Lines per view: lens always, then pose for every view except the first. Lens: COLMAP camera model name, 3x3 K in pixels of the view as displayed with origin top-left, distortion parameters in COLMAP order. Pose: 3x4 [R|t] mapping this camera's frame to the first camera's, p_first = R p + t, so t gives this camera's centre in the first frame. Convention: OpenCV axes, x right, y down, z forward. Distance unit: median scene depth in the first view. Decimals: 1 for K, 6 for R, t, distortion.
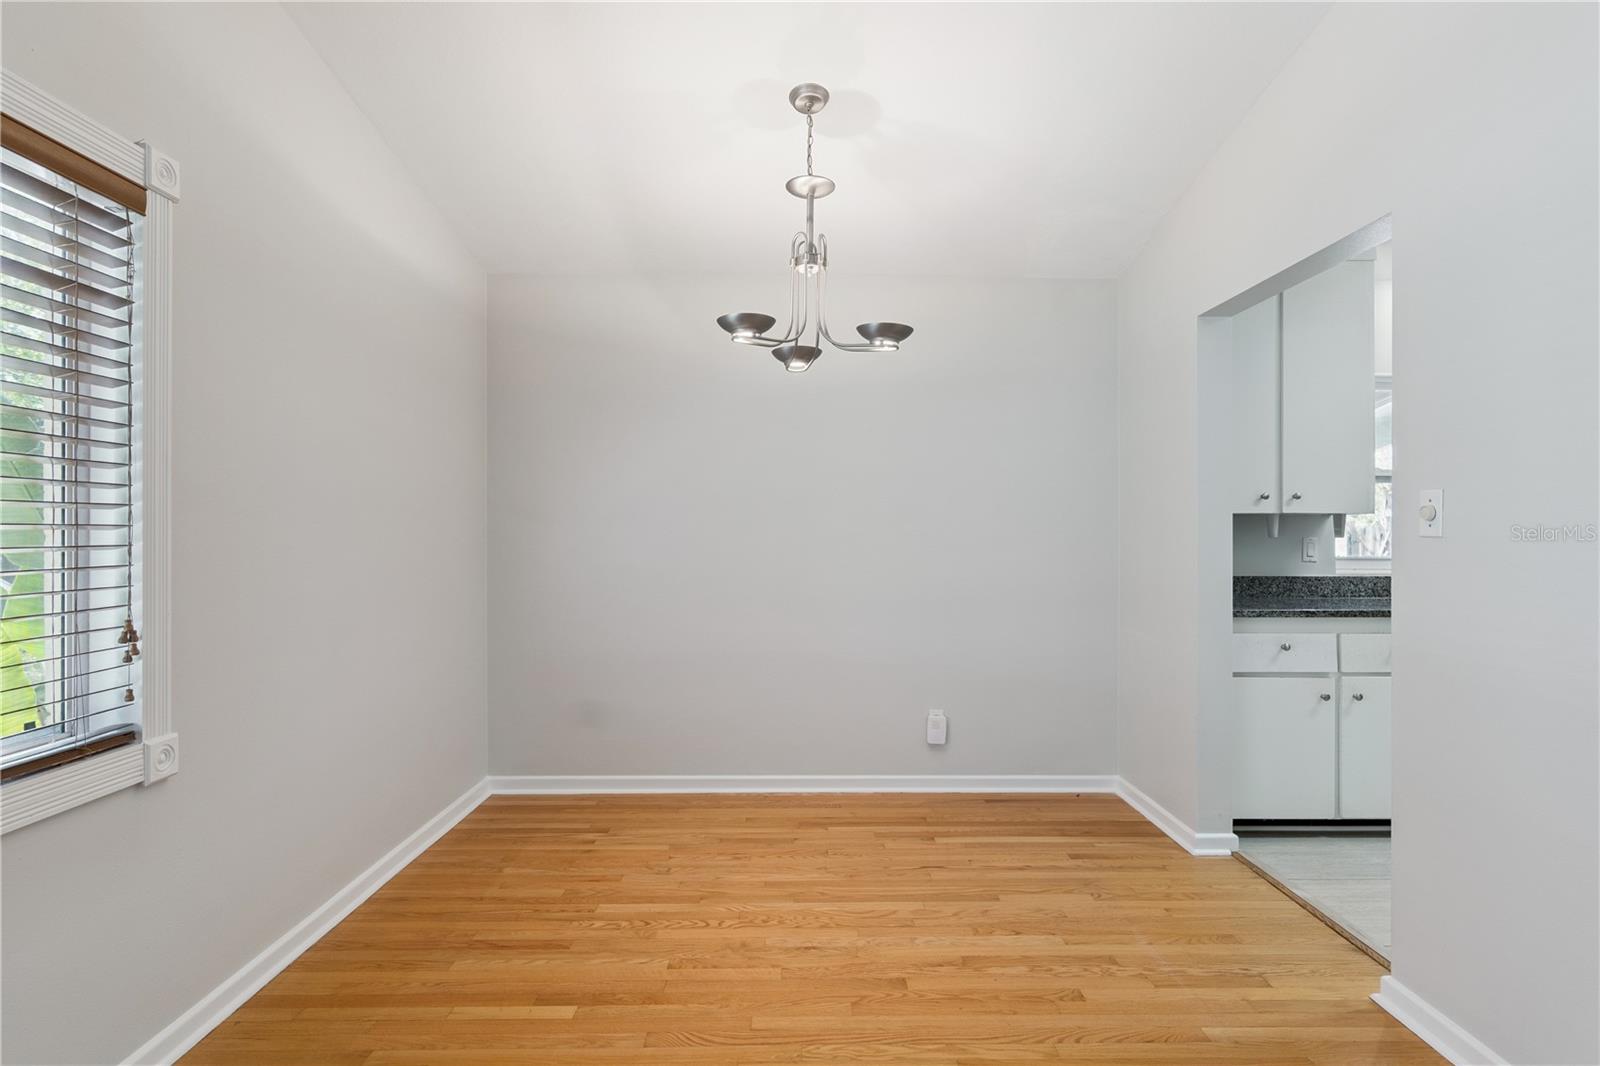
lens RADIAL K [[828.2, 0, 801.3], [0, 828.2, 531.4], [0, 0, 1]] dist [-0.001679, -0.000197]
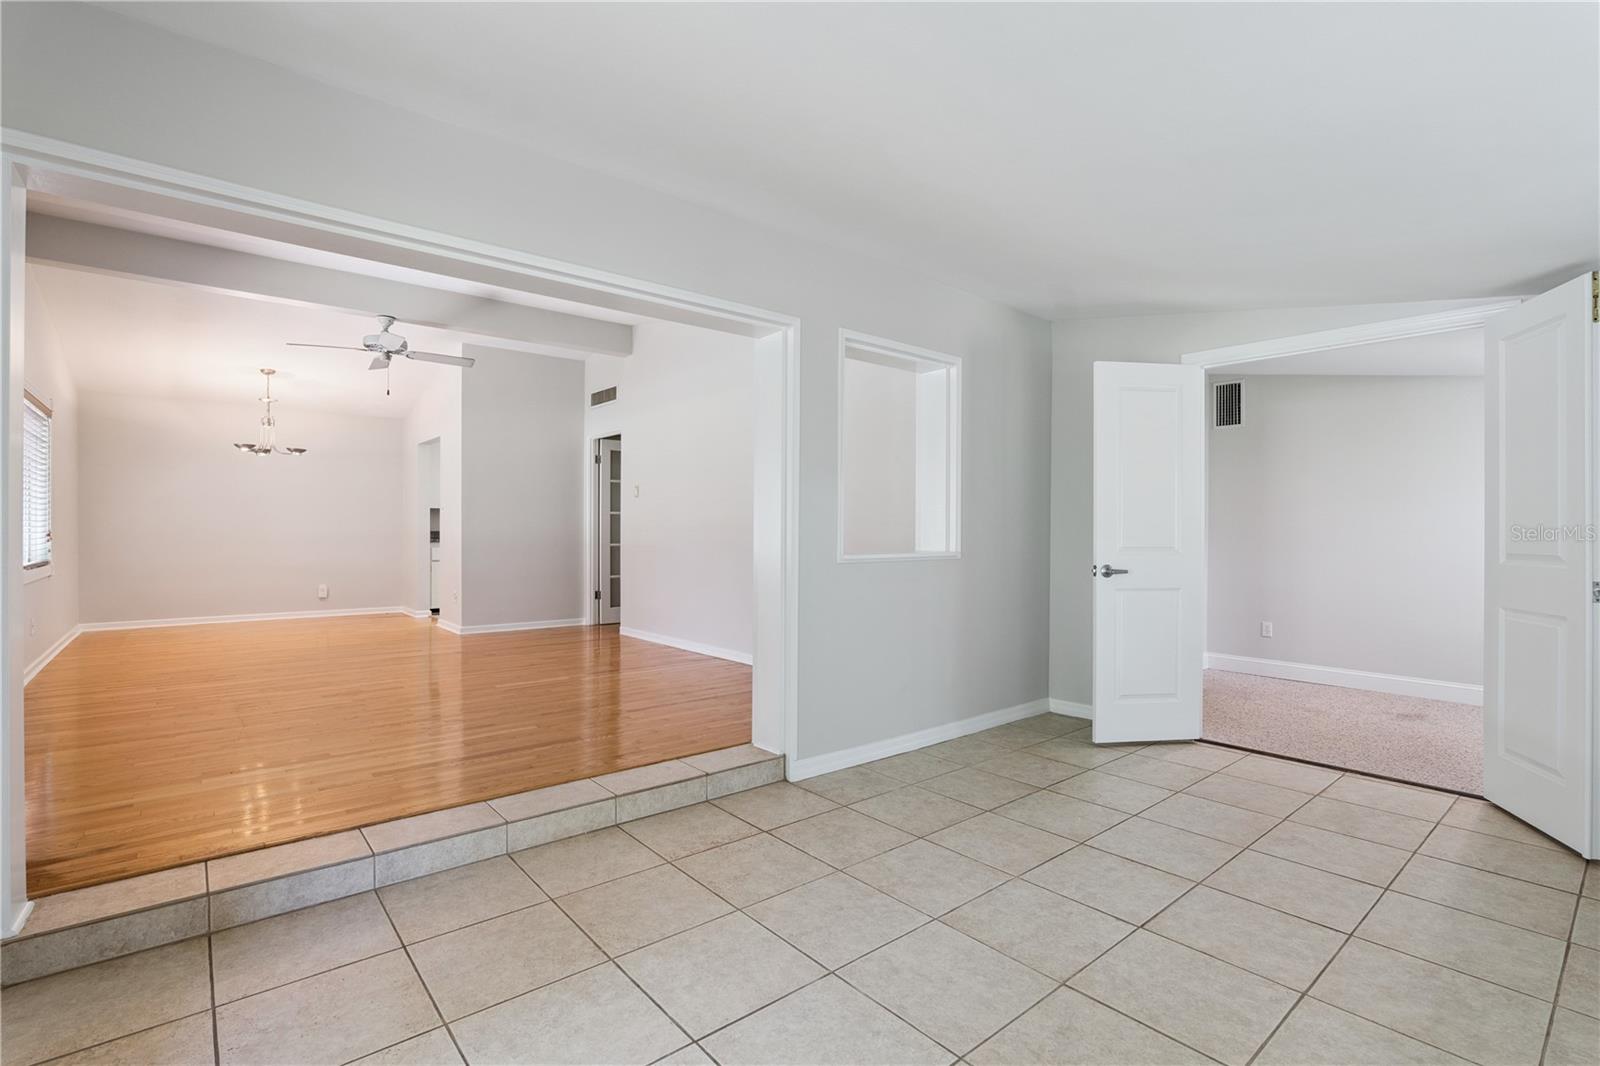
lens RADIAL K [[742.5, 0, 796.3], [0, 742.5, 525.5], [0, 0, 1]] dist [-0.011923, 0.000339]
pose [[0.774787, -0.001943, 0.632219, -0.210213], [0.001119, 0.999998, 0.001702, 0.056720], [-0.632221, -0.000611, 0.774788, -2.468572]]
